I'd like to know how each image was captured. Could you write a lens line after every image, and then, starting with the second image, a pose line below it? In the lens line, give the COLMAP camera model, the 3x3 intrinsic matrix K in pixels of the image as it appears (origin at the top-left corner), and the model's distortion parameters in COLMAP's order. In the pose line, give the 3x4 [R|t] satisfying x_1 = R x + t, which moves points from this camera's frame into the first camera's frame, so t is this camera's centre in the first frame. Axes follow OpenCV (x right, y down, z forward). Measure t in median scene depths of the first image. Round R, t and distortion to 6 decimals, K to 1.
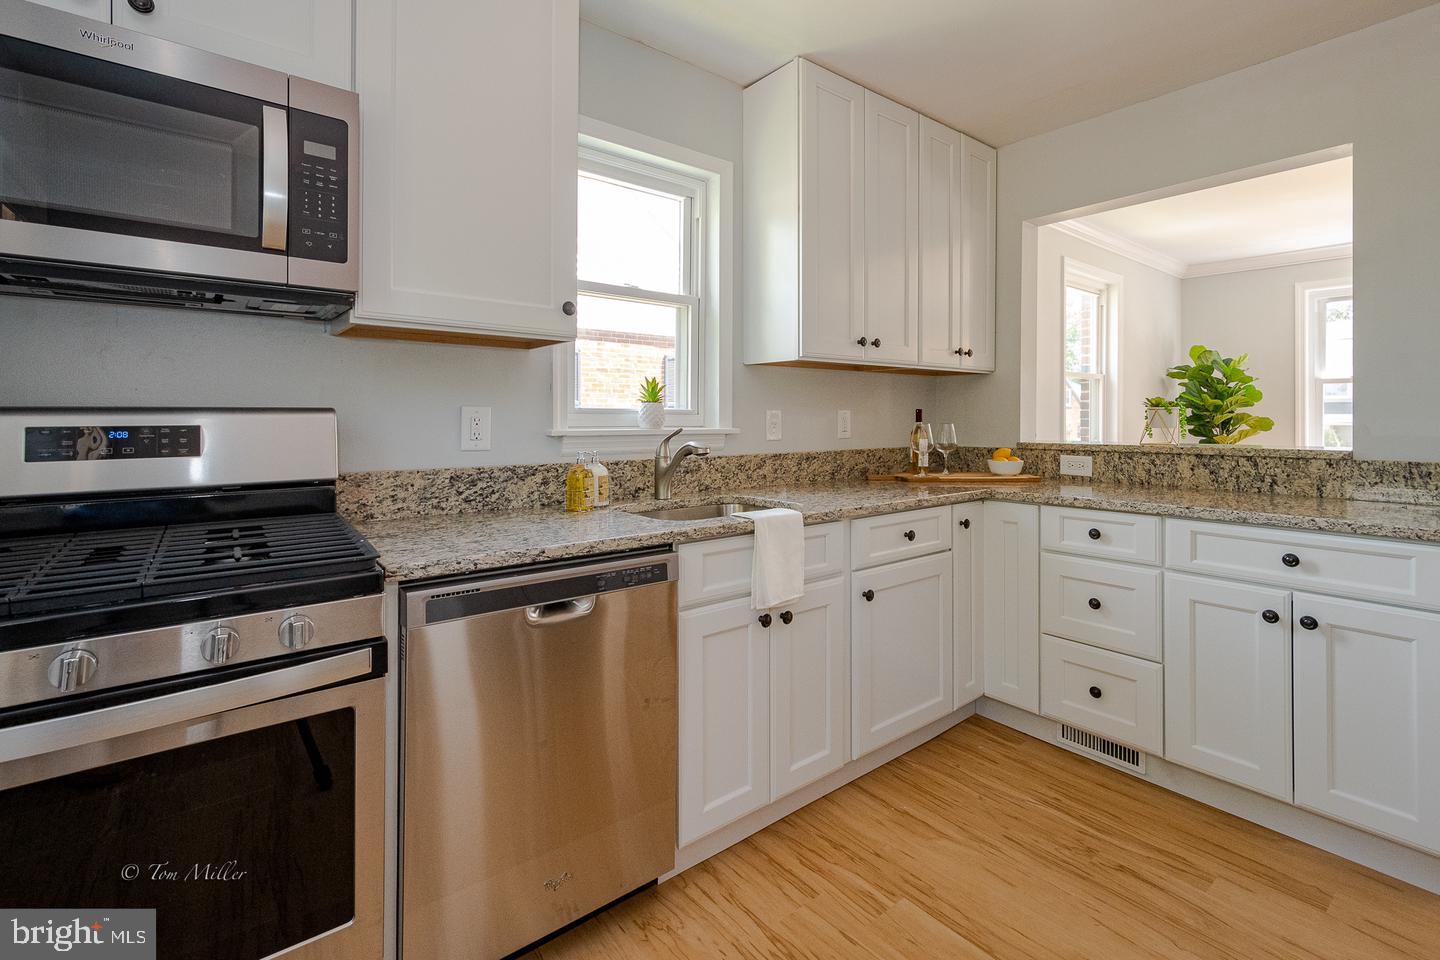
lens RADIAL K [[646.7, 0, 744.7], [0, 646.7, 420.4], [0, 0, 1]] dist [0.006269, 0.000262]
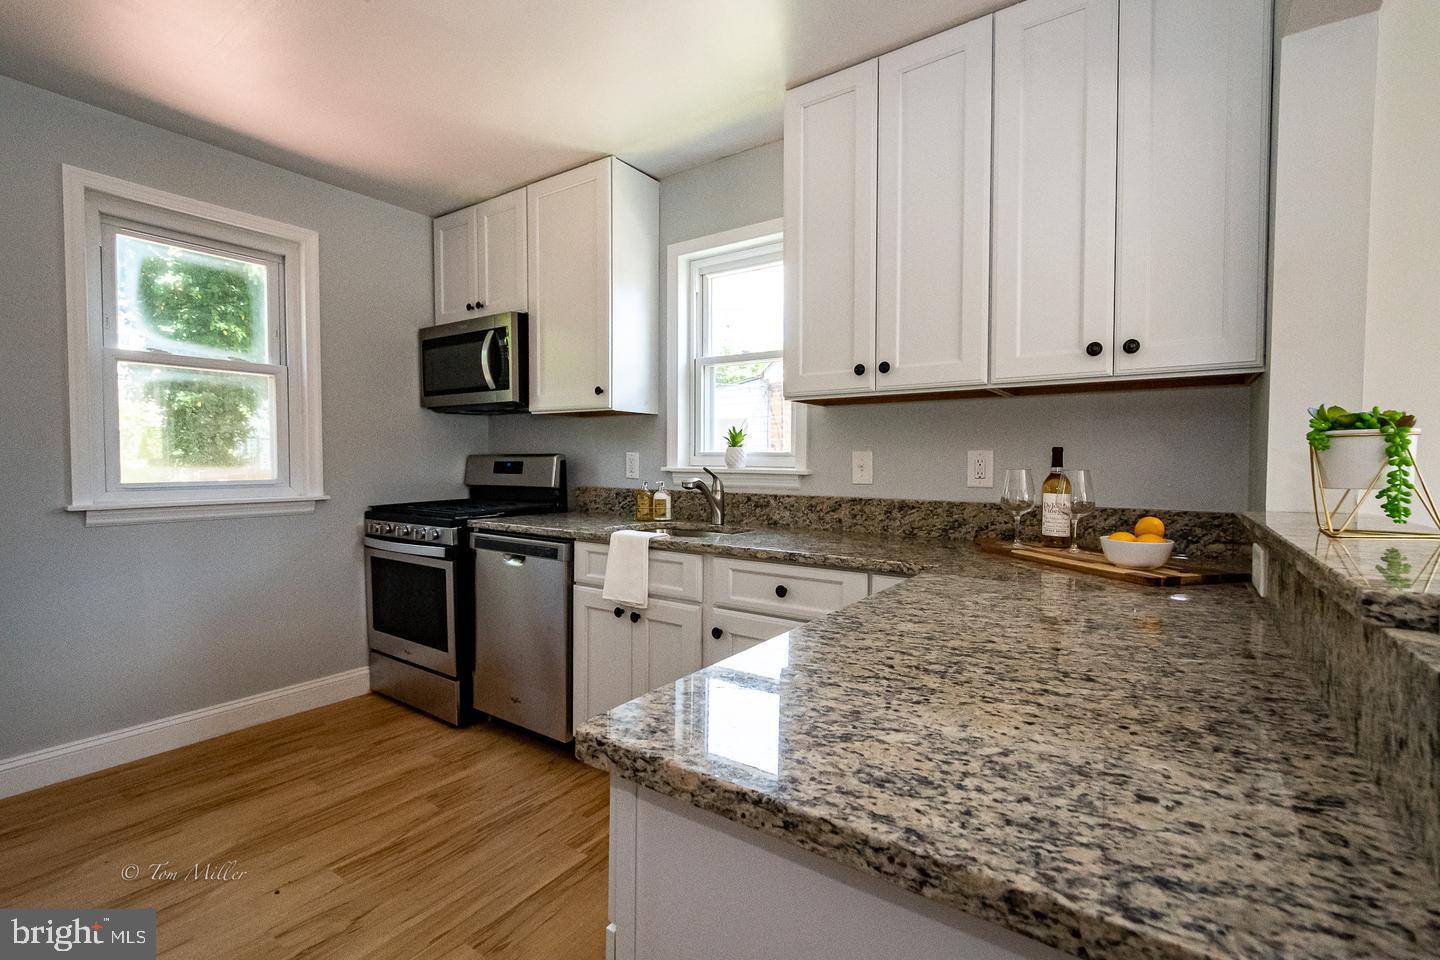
lens RADIAL K [[646.7, 0, 718.3], [0, 646.7, 479.3], [0, 0, 1]] dist [0.006269, 0.000262]
pose [[0.268828, 0.032223, -0.962649, 0.943914], [-0.007247, 0.999480, 0.031432, -0.003837], [0.963161, -0.001473, 0.268921, 0.587995]]
